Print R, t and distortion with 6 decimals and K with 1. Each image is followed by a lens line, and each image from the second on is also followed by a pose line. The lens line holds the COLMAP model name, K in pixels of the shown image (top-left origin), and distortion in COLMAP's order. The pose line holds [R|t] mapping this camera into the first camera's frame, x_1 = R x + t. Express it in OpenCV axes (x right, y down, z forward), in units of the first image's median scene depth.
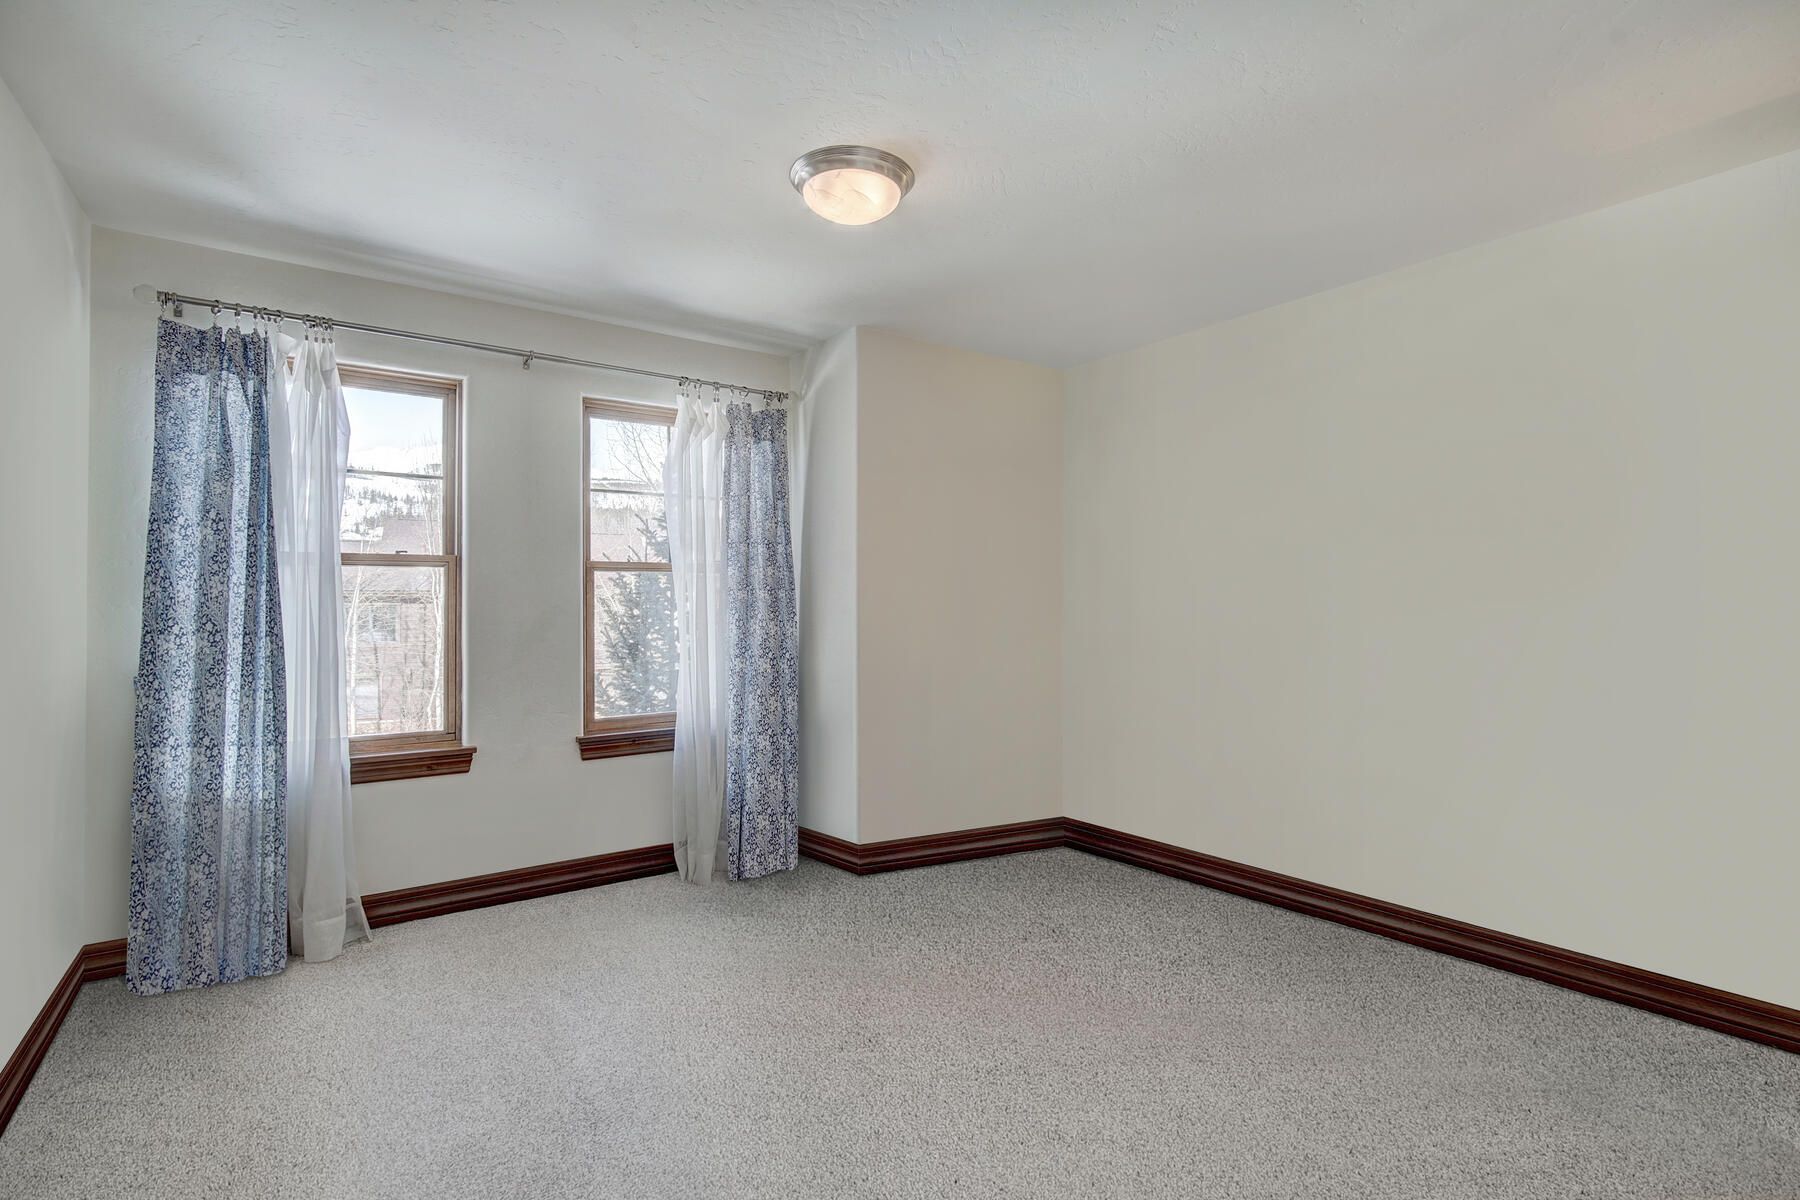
lens RADIAL K [[839.3, 0, 875.3], [0, 839.3, 588.4], [0, 0, 1]] dist [-0.000944, -0.000059]
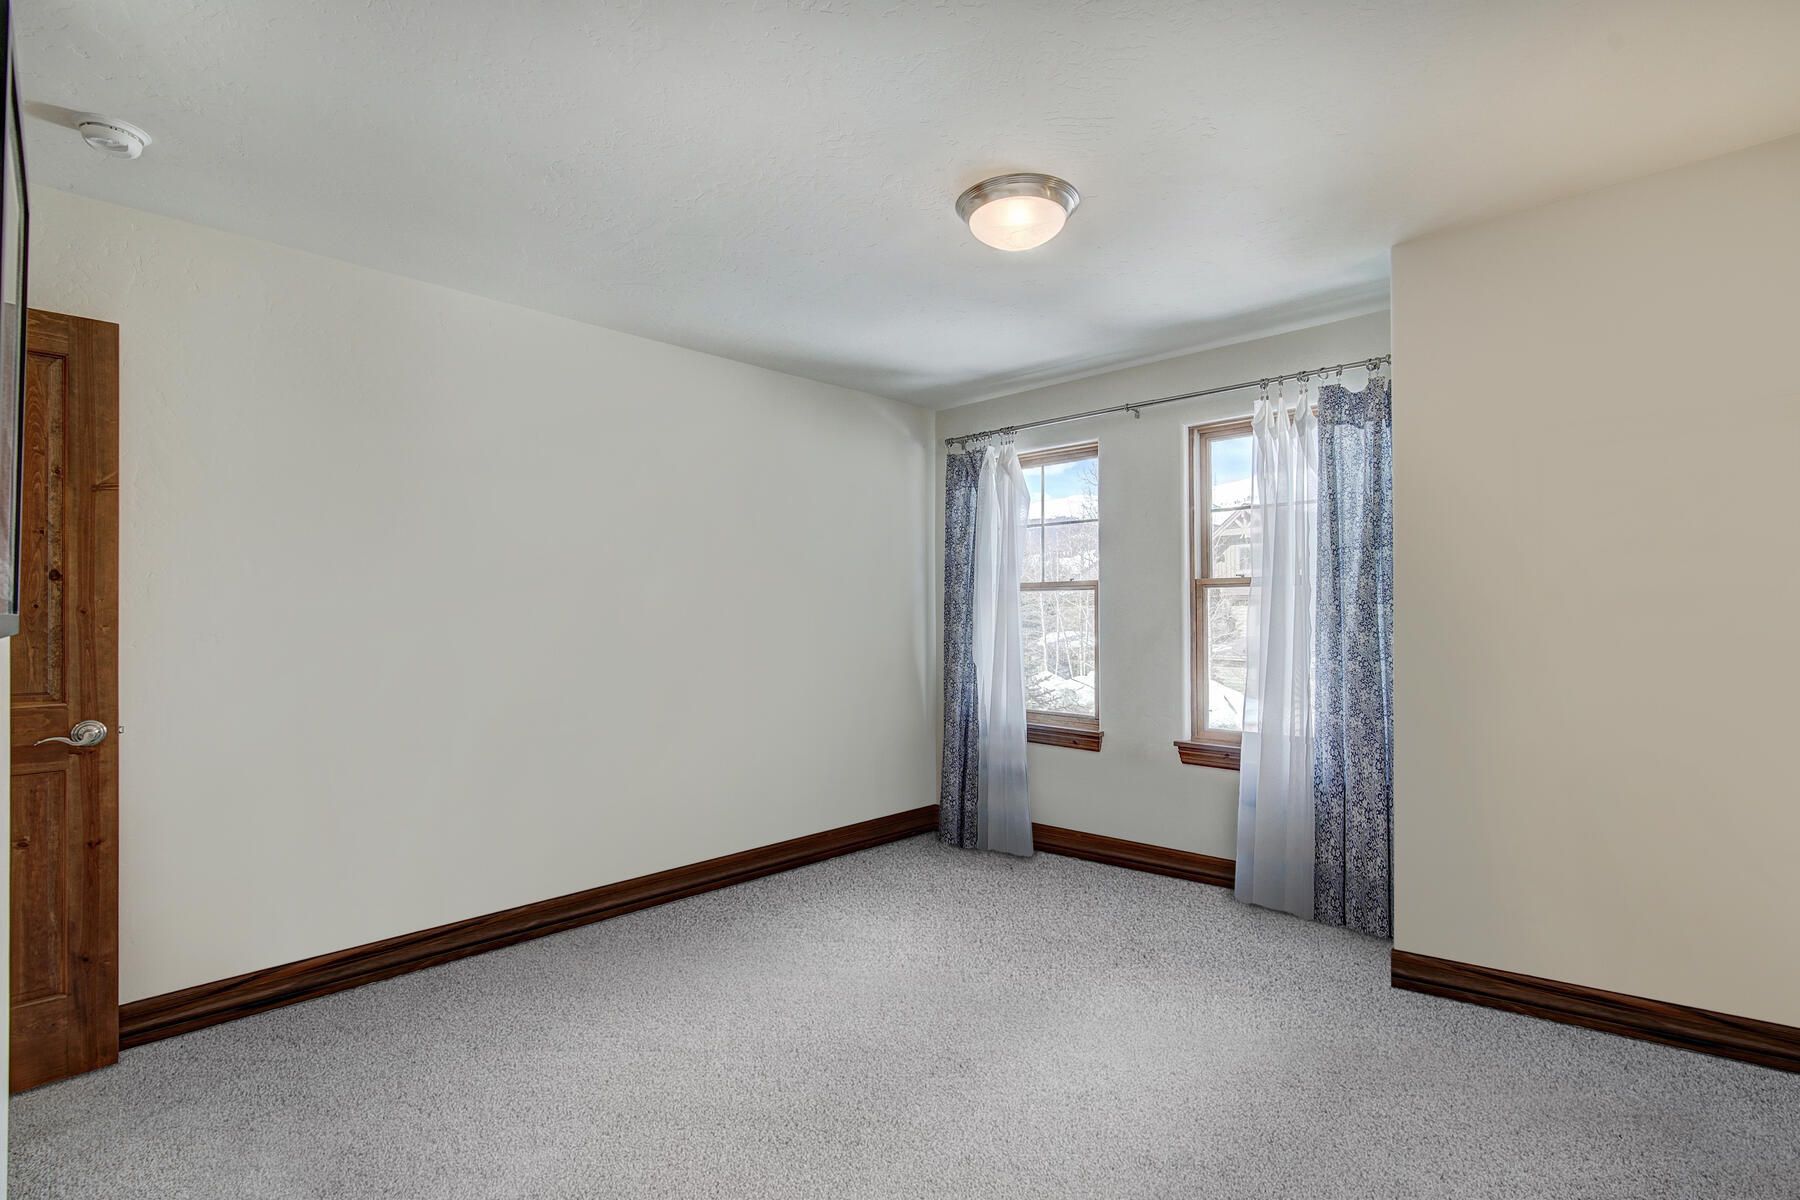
lens RADIAL K [[832.5, 0, 927.6], [0, 832.5, 584.9], [0, 0, 1]] dist [-0.001934, -0.000182]
pose [[0.195468, -0.031447, -0.980206, 0.699074], [0.014091, 0.999473, -0.029255, 0.001118], [0.980609, -0.008093, 0.195808, 0.511780]]
